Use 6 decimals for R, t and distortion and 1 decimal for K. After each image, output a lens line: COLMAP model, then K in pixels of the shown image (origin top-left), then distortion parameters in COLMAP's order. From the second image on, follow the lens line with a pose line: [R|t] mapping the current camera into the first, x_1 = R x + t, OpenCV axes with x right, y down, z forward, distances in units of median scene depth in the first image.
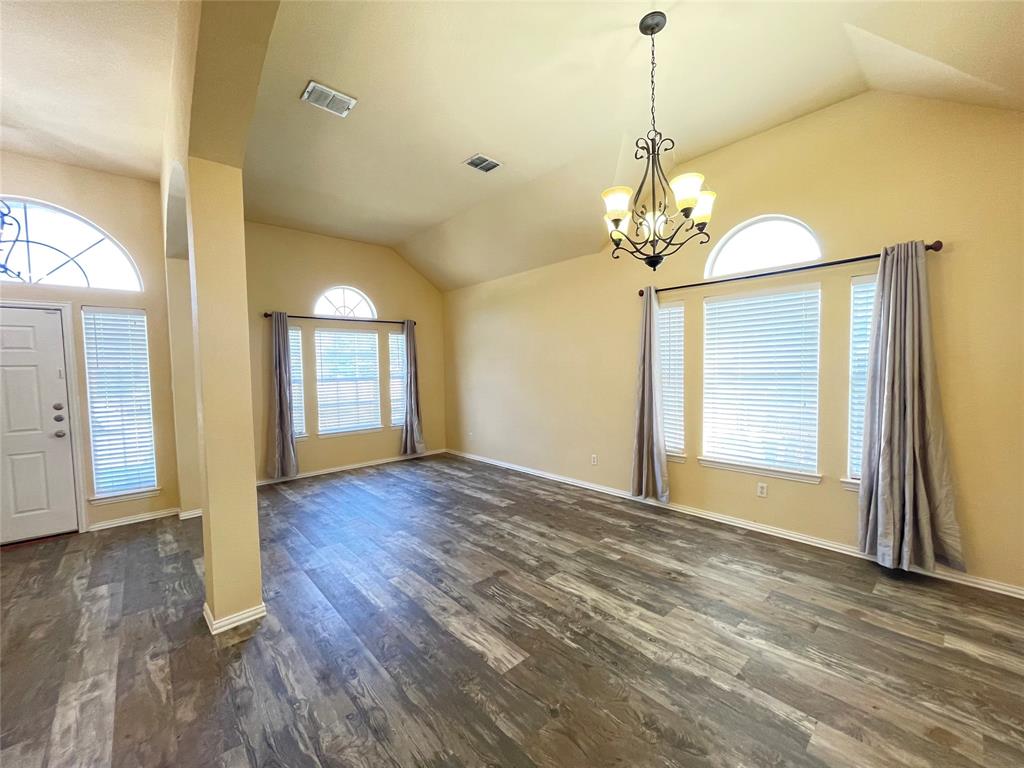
lens RADIAL K [[414.0, 0, 511.1], [0, 414.0, 386.2], [0, 0, 1]] dist [0.001023, -0.001079]
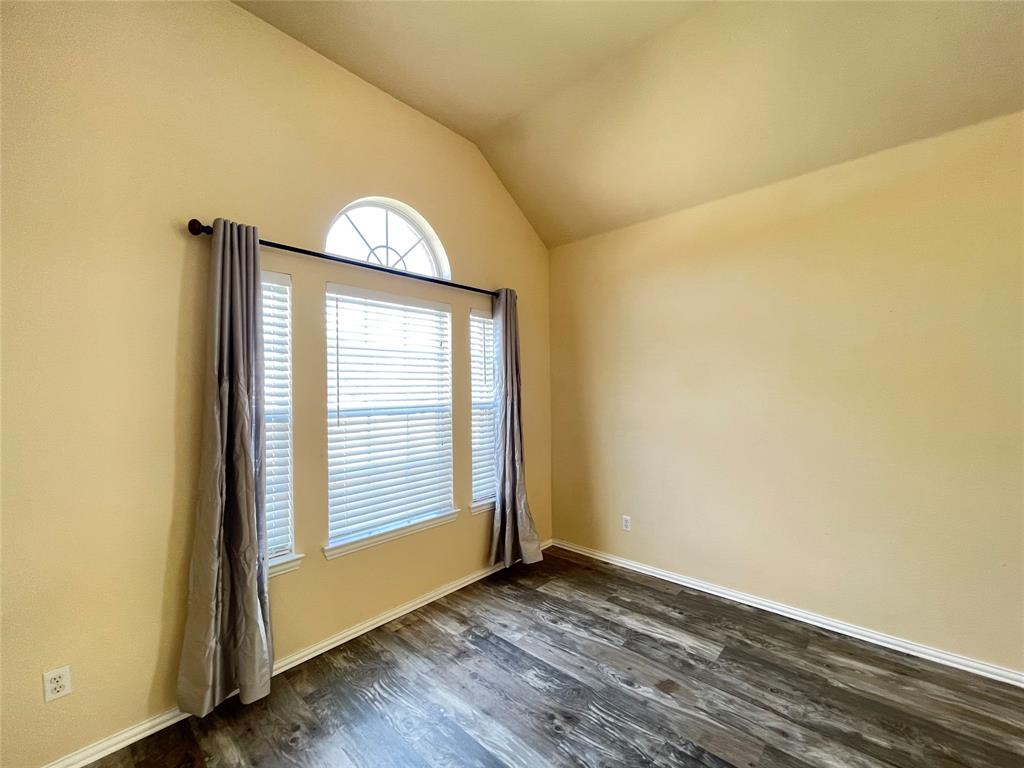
lens RADIAL K [[414.0, 0, 512.7], [0, 414.0, 387.6], [0, 0, 1]] dist [0.001023, -0.001079]
pose [[0.995046, 0.005625, 0.099256, -0.550094], [-0.000453, 0.998644, -0.052054, -0.032830], [-0.099414, 0.051752, 0.993699, 0.970462]]
